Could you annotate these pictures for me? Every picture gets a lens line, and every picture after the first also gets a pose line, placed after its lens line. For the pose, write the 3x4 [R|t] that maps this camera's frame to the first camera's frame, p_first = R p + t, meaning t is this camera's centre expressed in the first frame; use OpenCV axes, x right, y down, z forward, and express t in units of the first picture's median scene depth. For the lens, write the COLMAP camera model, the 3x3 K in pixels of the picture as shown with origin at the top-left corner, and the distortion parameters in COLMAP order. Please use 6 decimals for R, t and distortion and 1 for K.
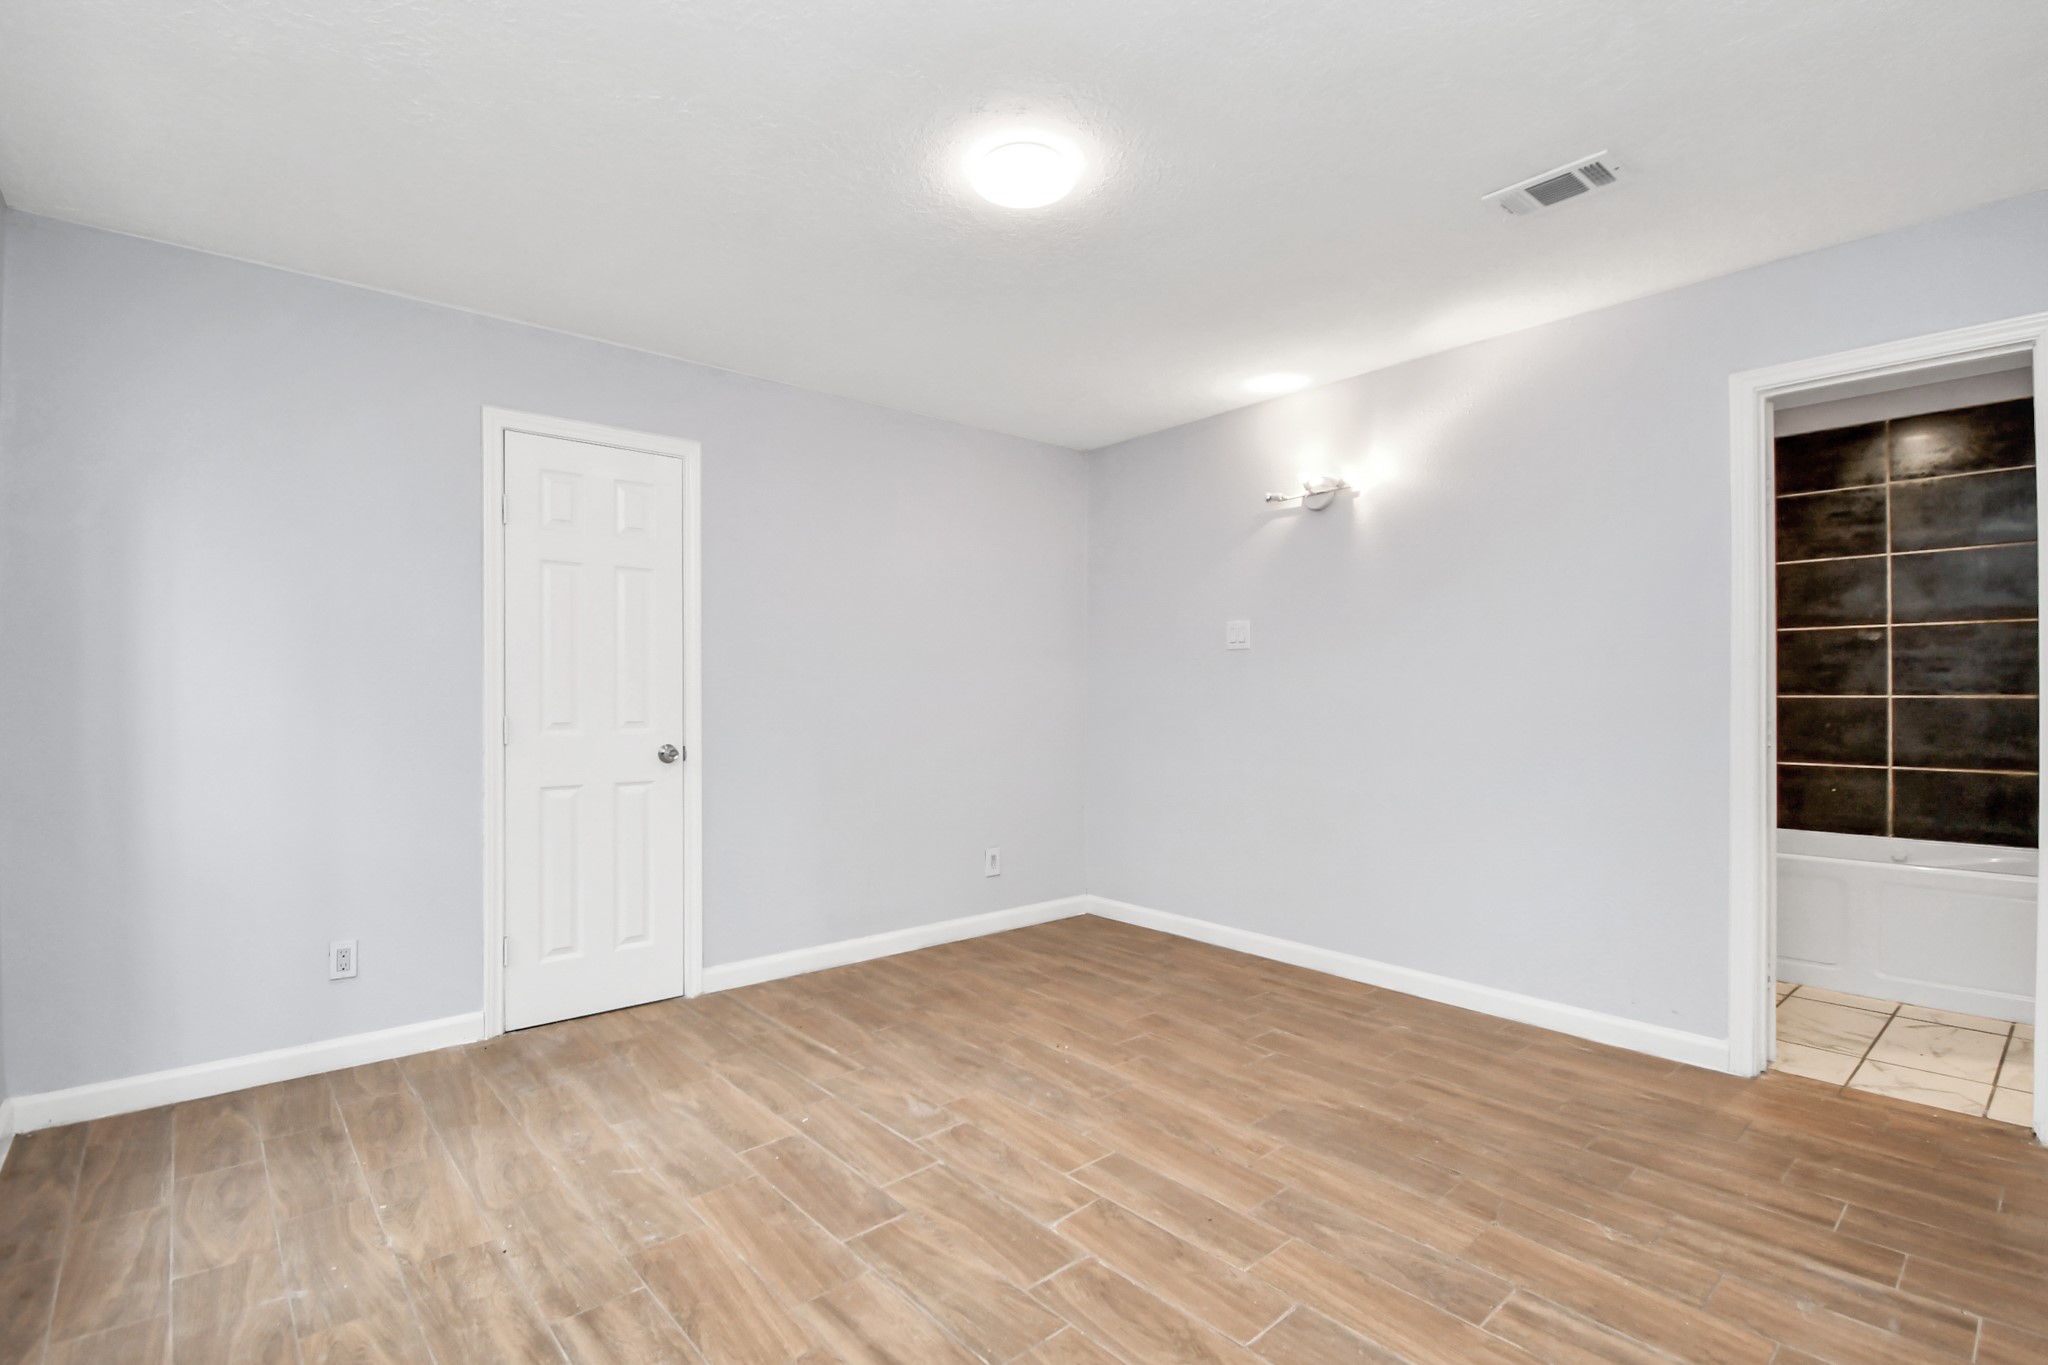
lens RADIAL K [[924.0, 0, 994.6], [0, 924.0, 693.2], [0, 0, 1]] dist [0.003677, 0.000015]
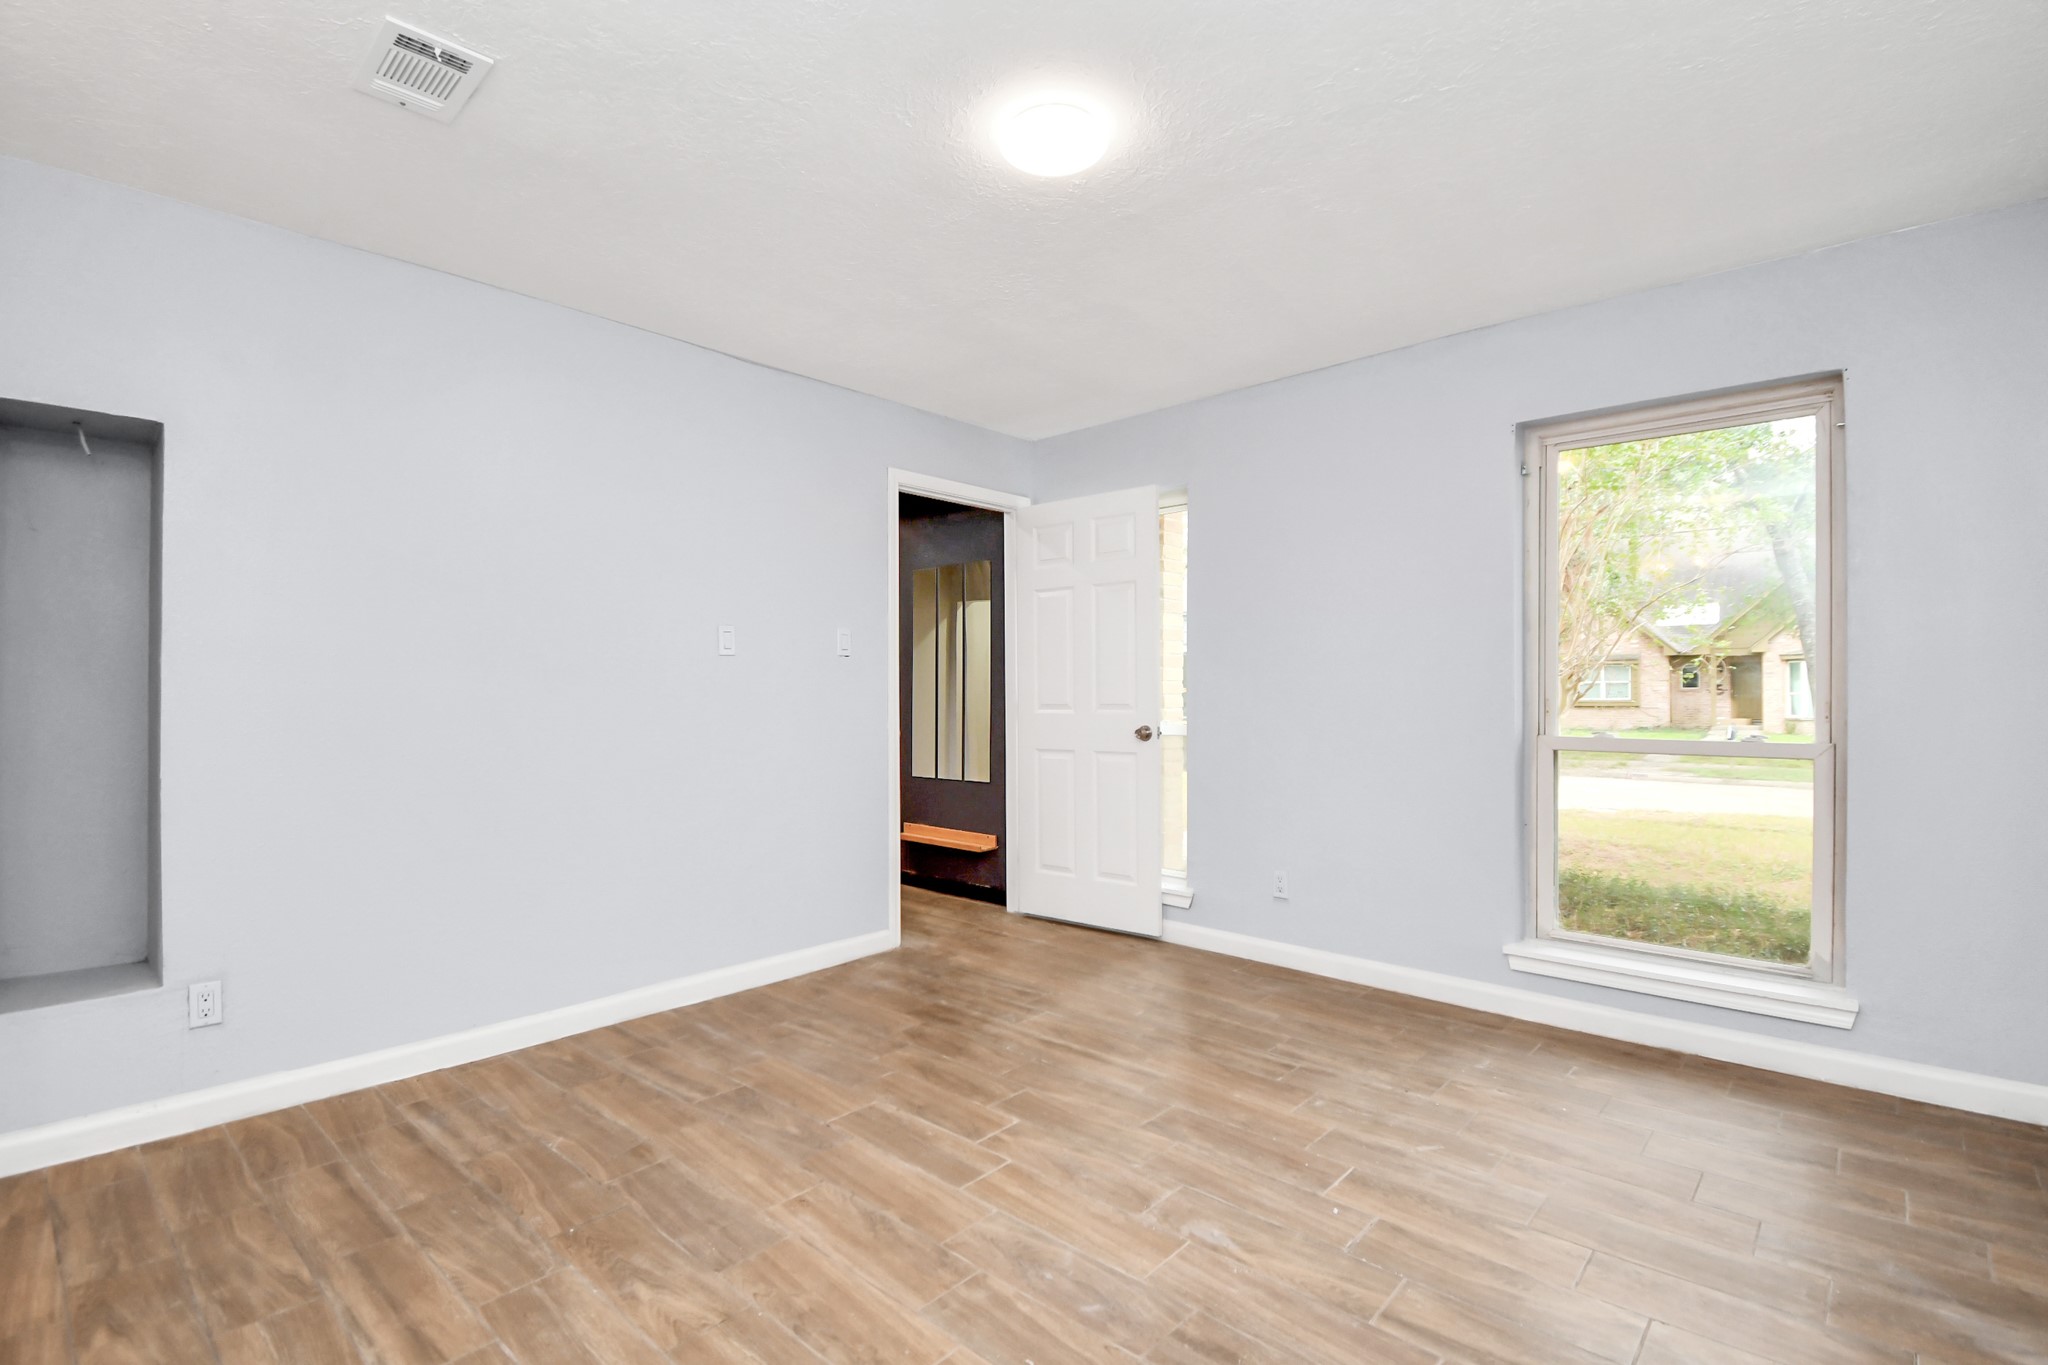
lens RADIAL K [[924.0, 0, 994.6], [0, 924.0, 693.2], [0, 0, 1]] dist [0.003677, 0.000015]
pose [[-0.993233, 0.003529, -0.116083, 0.212281], [0.003724, 0.999992, -0.001460, 0.006322], [0.116076, -0.001882, -0.993238, 2.022583]]
